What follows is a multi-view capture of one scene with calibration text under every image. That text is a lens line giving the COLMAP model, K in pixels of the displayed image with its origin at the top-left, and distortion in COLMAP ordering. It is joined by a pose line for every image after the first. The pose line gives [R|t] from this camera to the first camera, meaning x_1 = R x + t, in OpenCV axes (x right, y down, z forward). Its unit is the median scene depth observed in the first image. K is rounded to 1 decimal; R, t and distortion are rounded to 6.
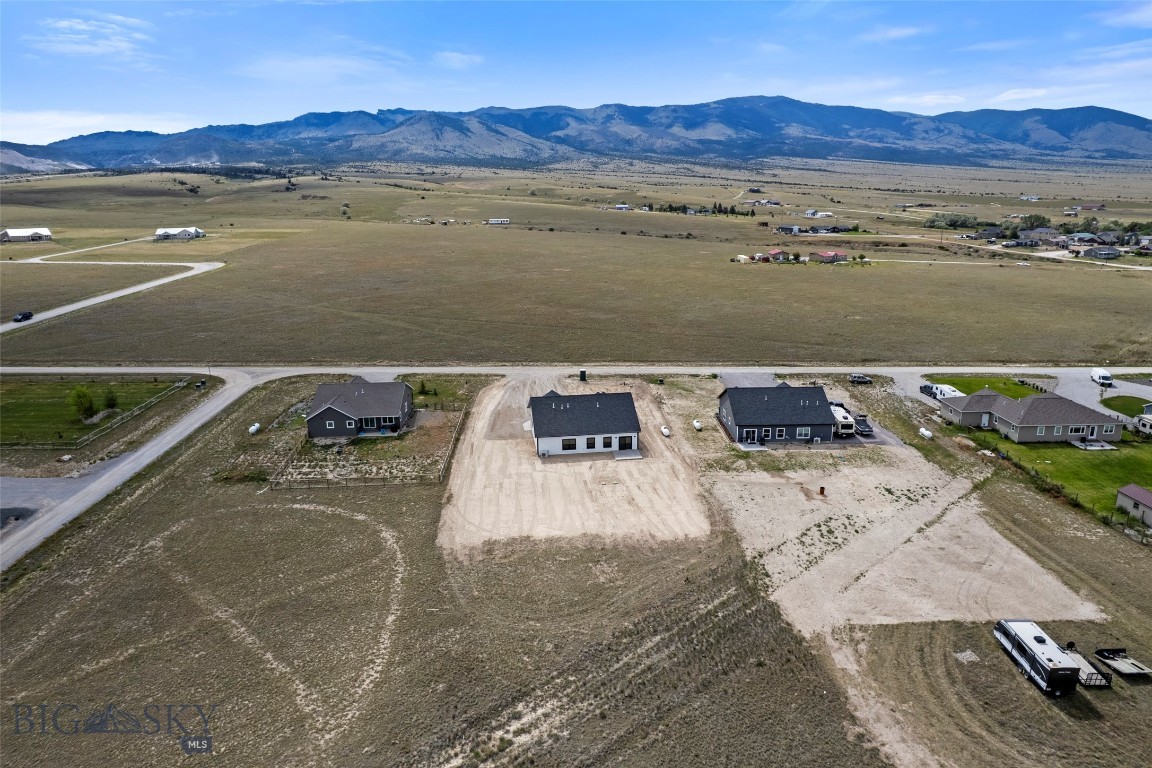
lens RADIAL K [[760.3, 0, 576.0], [0, 760.3, 384.0], [0, 0, 1]] dist [-0.086393, 0.077561]
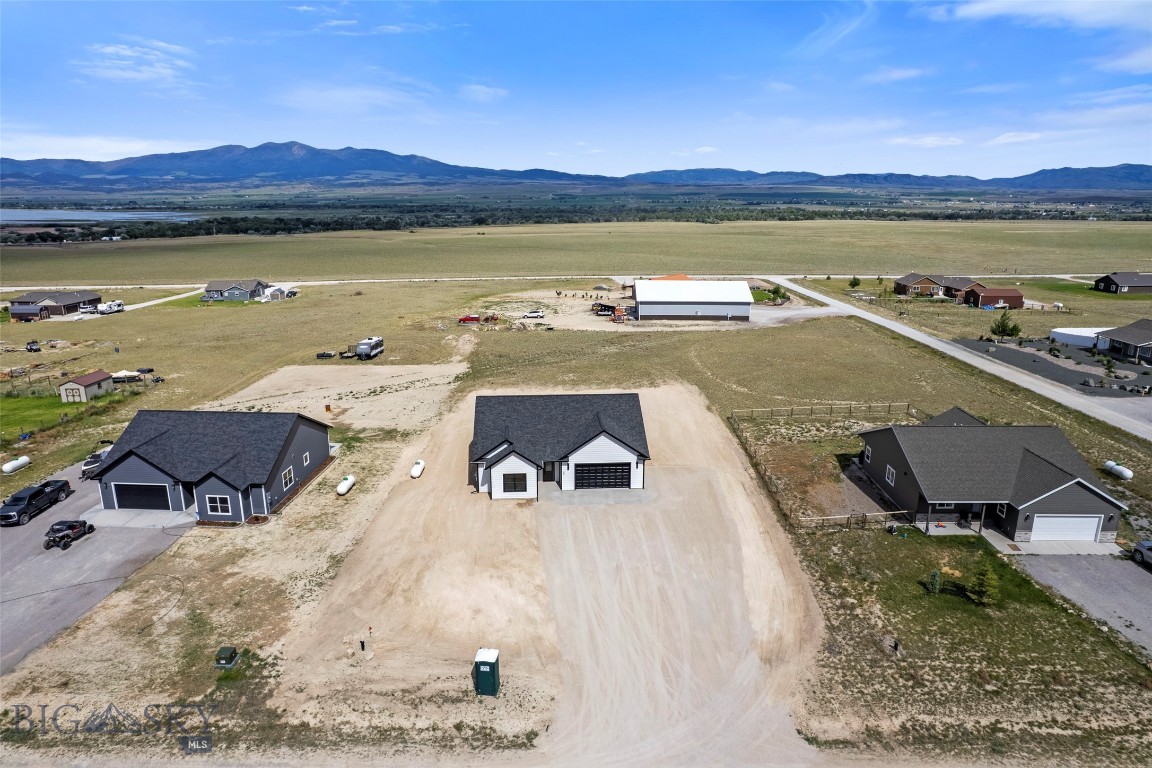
lens RADIAL K [[738.5, 0, 577.7], [0, 738.5, 387.2], [0, 0, 1]] dist [-0.083309, 0.075256]
pose [[-0.997813, -0.006203, 0.065810, -0.052806], [0.027178, 0.869042, 0.493991, -0.306908], [-0.060256, 0.494699, -0.866973, 1.603413]]
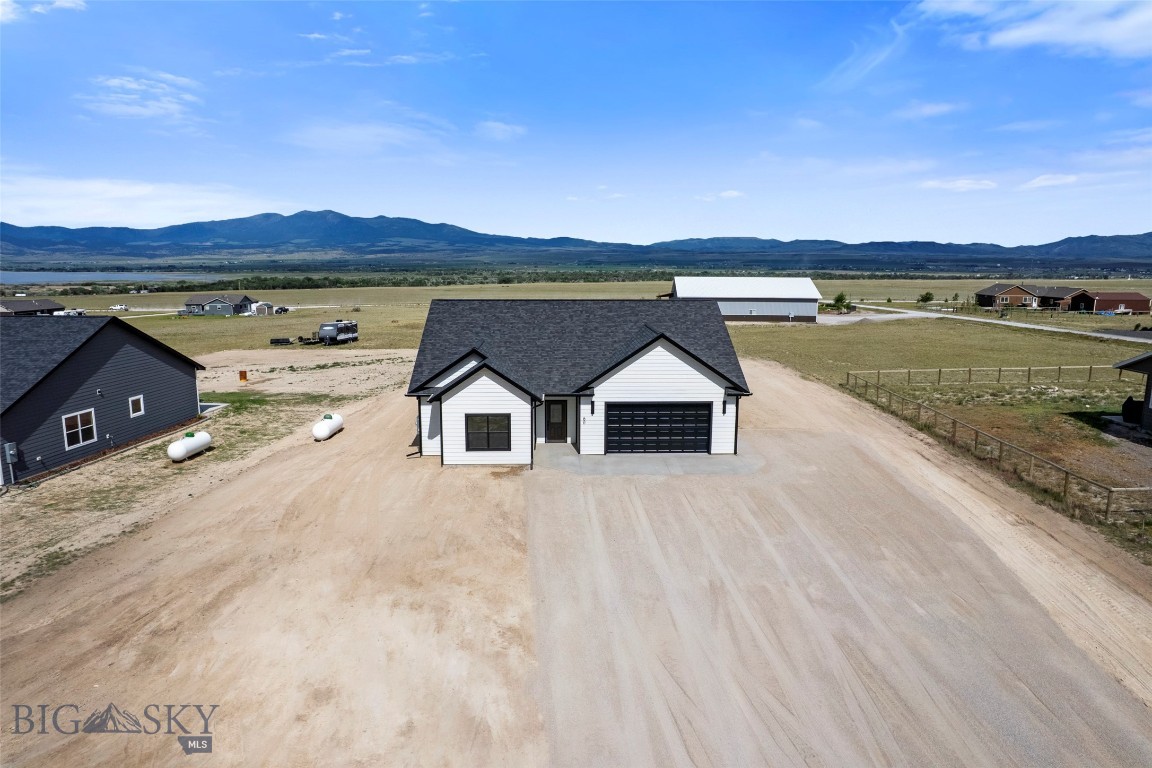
lens RADIAL K [[738.5, 0, 577.7], [0, 738.5, 387.2], [0, 0, 1]] dist [-0.083309, 0.075256]
pose [[-0.994987, -0.007927, 0.099685, -0.031282], [0.034236, 0.909606, 0.414058, -0.096686], [-0.093956, 0.415395, -0.904776, 1.400410]]
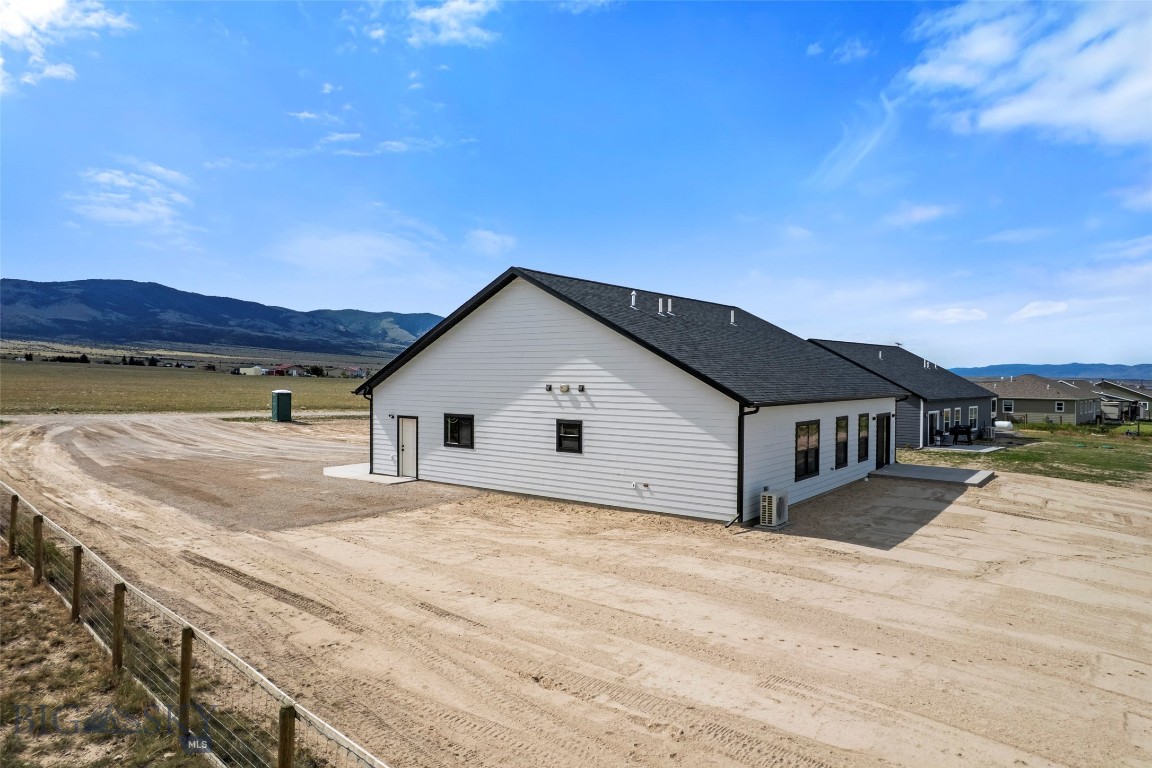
lens RADIAL K [[738.5, 0, 577.7], [0, 738.5, 387.2], [0, 0, 1]] dist [-0.083309, 0.075256]
pose [[0.705364, 0.005678, 0.708822, -0.190672], [0.165792, 0.970910, -0.172761, 0.086799], [-0.689184, 0.239376, 0.683904, 0.903496]]
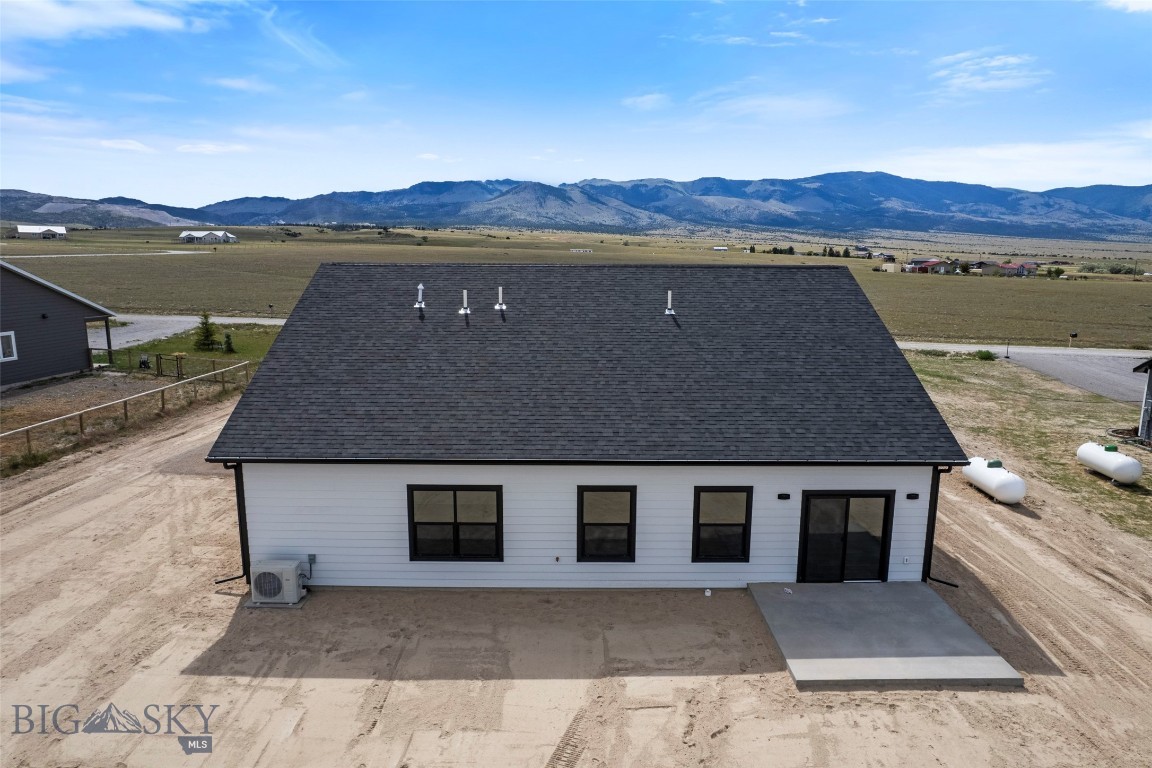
lens RADIAL K [[738.5, 0, 577.7], [0, 738.5, 387.2], [0, 0, 1]] dist [-0.083309, 0.075256]
pose [[0.991826, 0.040659, -0.120943, 0.030076], [-0.050353, 0.995664, -0.078212, 0.063256], [0.117239, 0.083662, 0.989574, 0.860450]]
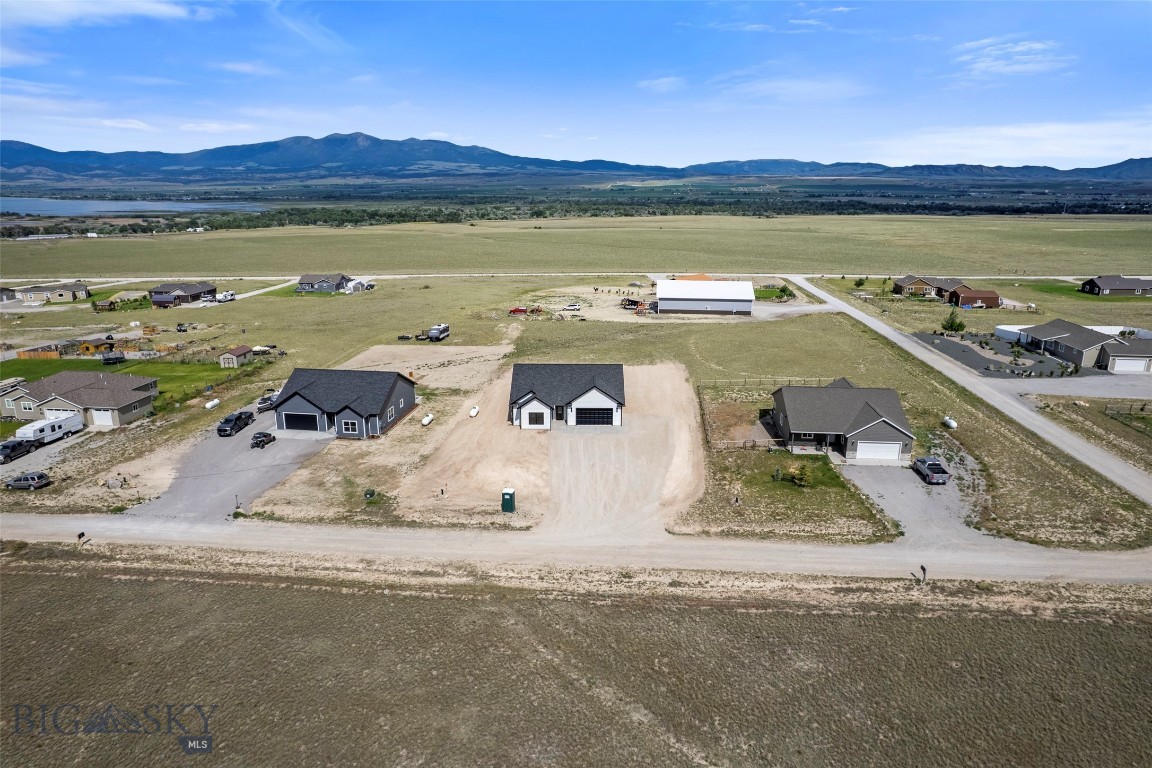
lens RADIAL K [[738.5, 0, 577.7], [0, 738.5, 387.2], [0, 0, 1]] dist [-0.083309, 0.075256]
pose [[-0.989653, -0.028137, 0.140694, -0.140289], [0.046749, 0.863838, 0.501595, -0.436560], [-0.135650, 0.502983, -0.853585, 1.879394]]
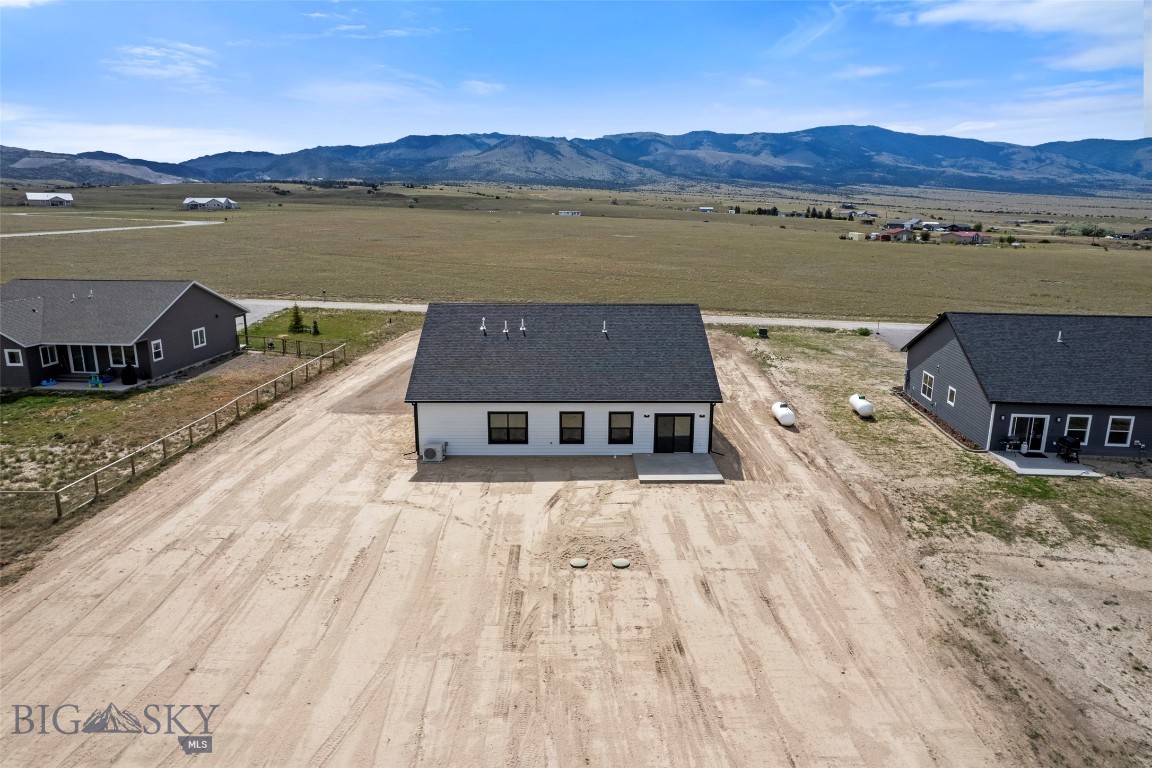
lens RADIAL K [[738.5, 0, 577.7], [0, 738.5, 387.2], [0, 0, 1]] dist [-0.083309, 0.075256]
pose [[0.993544, 0.043740, -0.104679, 0.056279], [-0.046069, 0.998739, -0.019930, 0.066173], [0.103675, 0.024624, 0.994306, 0.670817]]
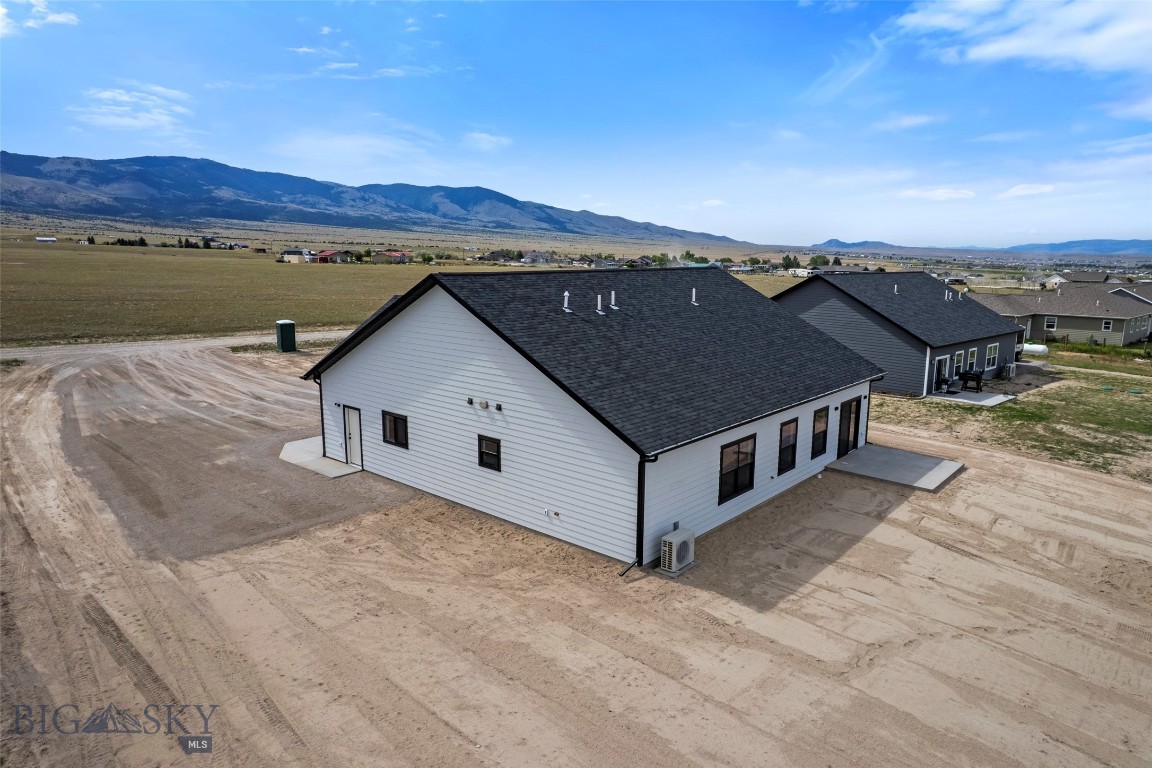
lens RADIAL K [[738.5, 0, 577.7], [0, 738.5, 387.2], [0, 0, 1]] dist [-0.083309, 0.075256]
pose [[0.753967, -0.104451, 0.648555, -0.159704], [0.153297, 0.987996, -0.019093, 0.056186], [-0.638775, 0.113817, 0.760929, 0.879427]]
